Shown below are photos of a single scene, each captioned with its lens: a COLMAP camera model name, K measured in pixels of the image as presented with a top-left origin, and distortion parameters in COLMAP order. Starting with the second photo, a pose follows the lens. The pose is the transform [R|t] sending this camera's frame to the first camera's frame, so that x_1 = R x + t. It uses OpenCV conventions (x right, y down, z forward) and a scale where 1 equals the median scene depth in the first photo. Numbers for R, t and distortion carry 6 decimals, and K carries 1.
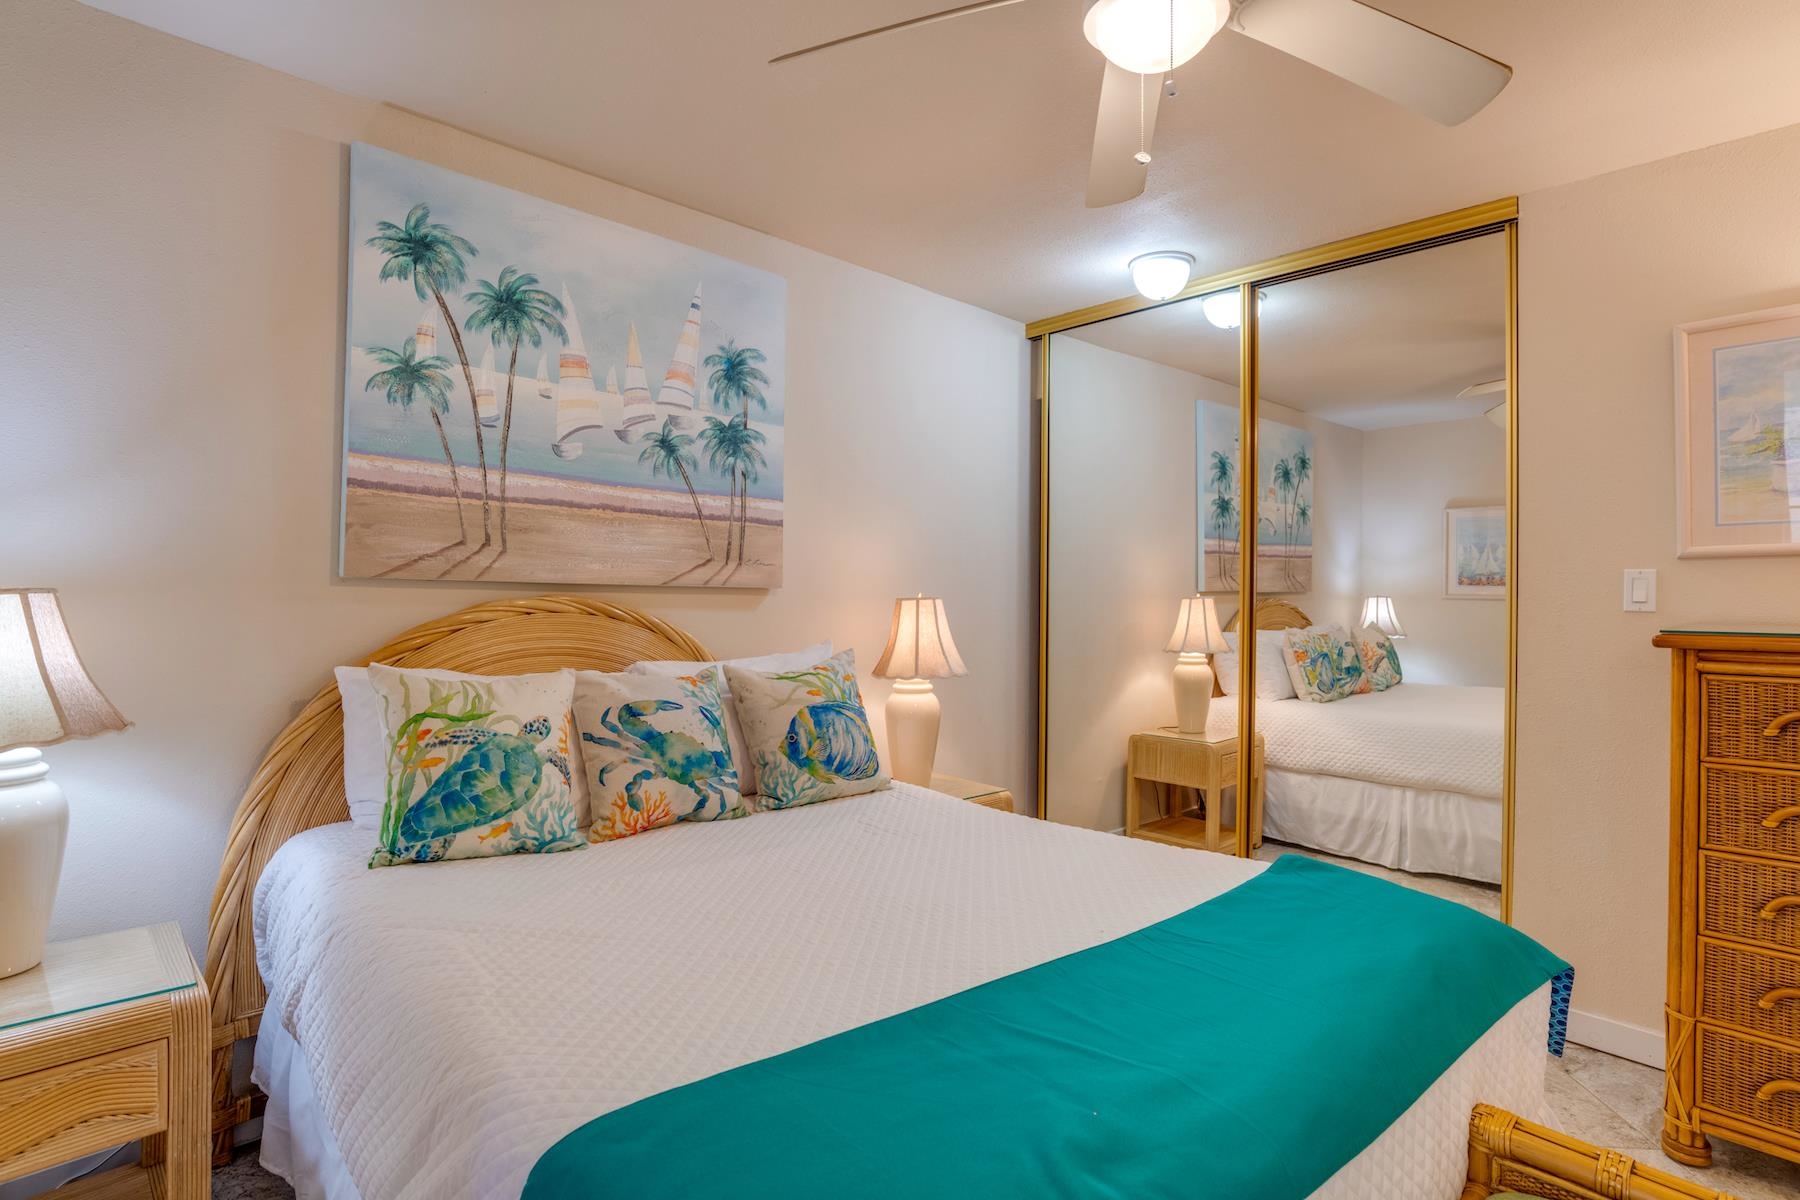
lens RADIAL K [[915.9, 0, 904.1], [0, 915.9, 595.0], [0, 0, 1]] dist [-0.059862, 0.026595]
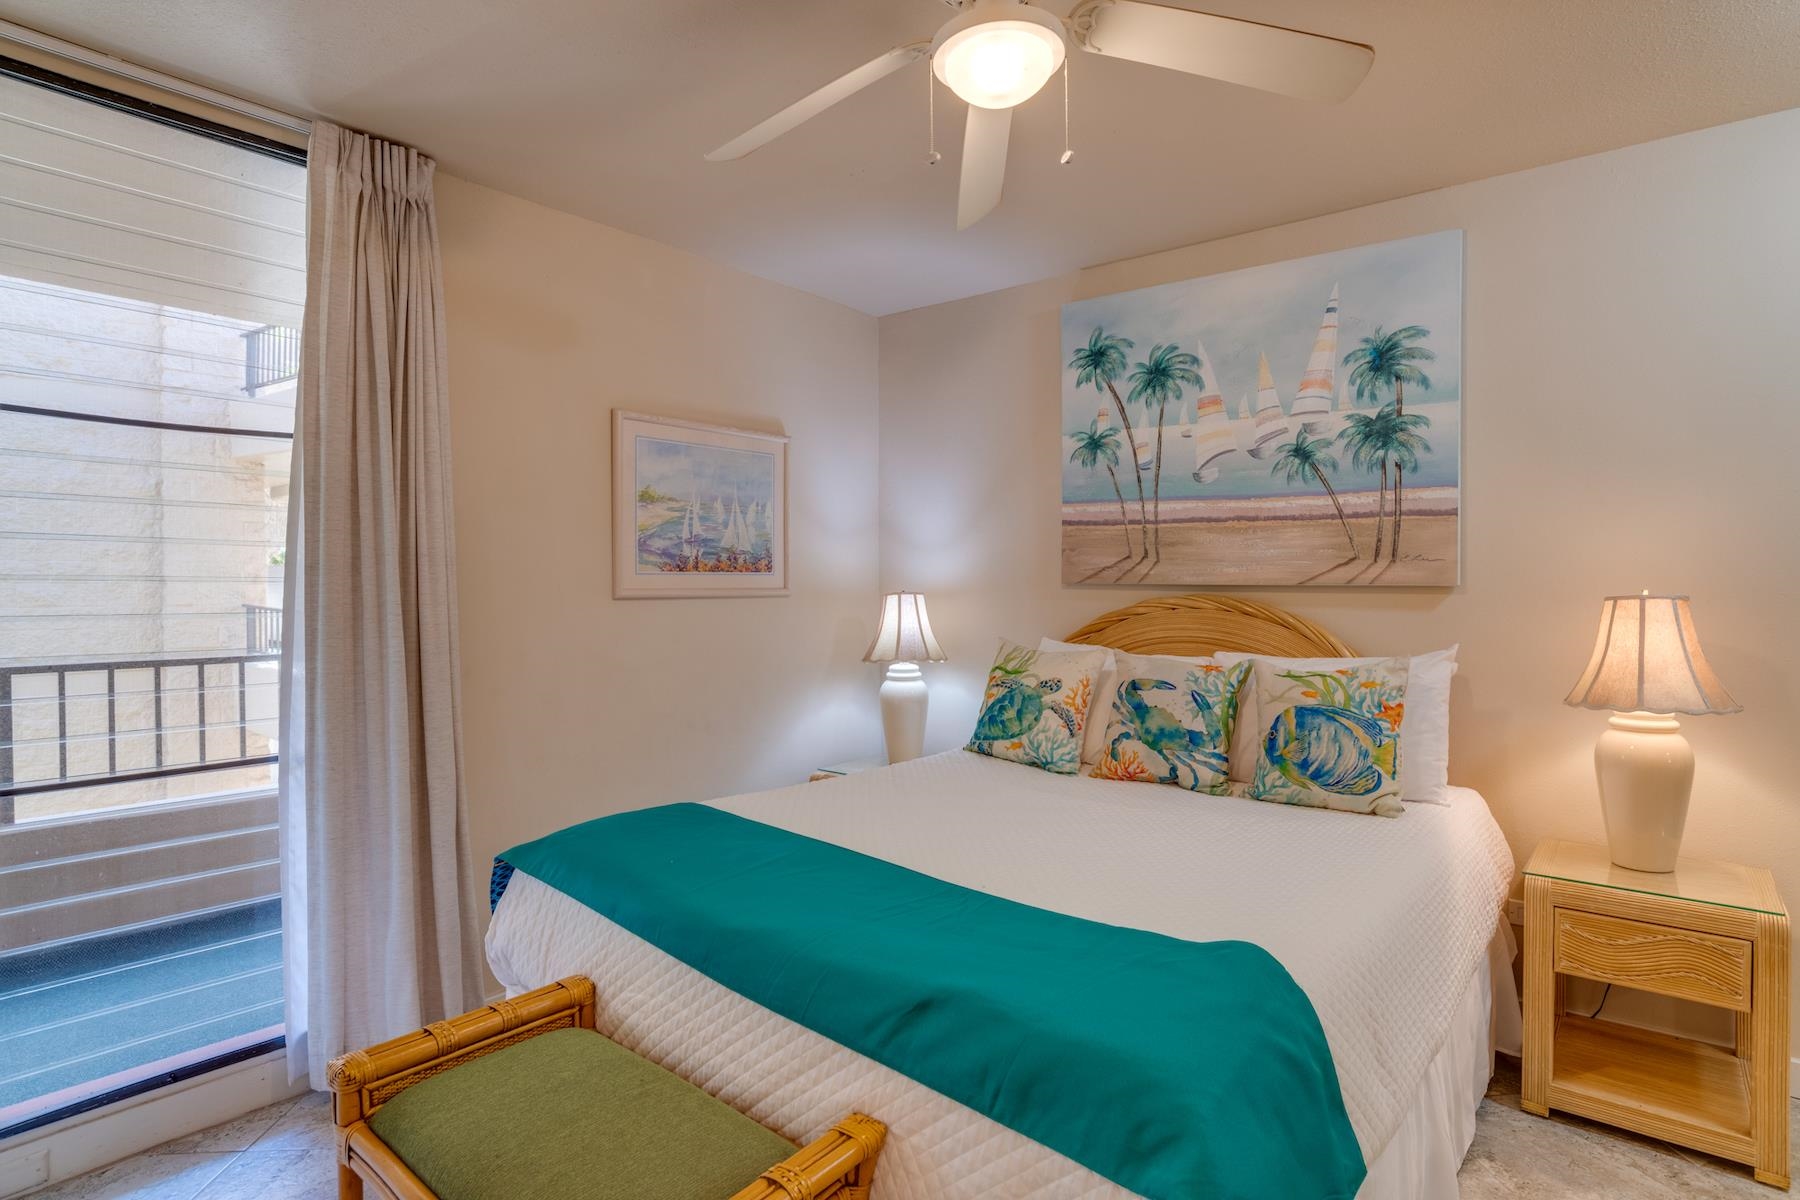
lens RADIAL K [[915.9, 0, 904.1], [0, 915.9, 595.0], [0, 0, 1]] dist [-0.059862, 0.026595]
pose [[0.125805, -0.001292, -0.992054, 0.819899], [0.002286, 0.999997, -0.001013, 0.001238], [0.992052, -0.002140, 0.125807, 0.459573]]
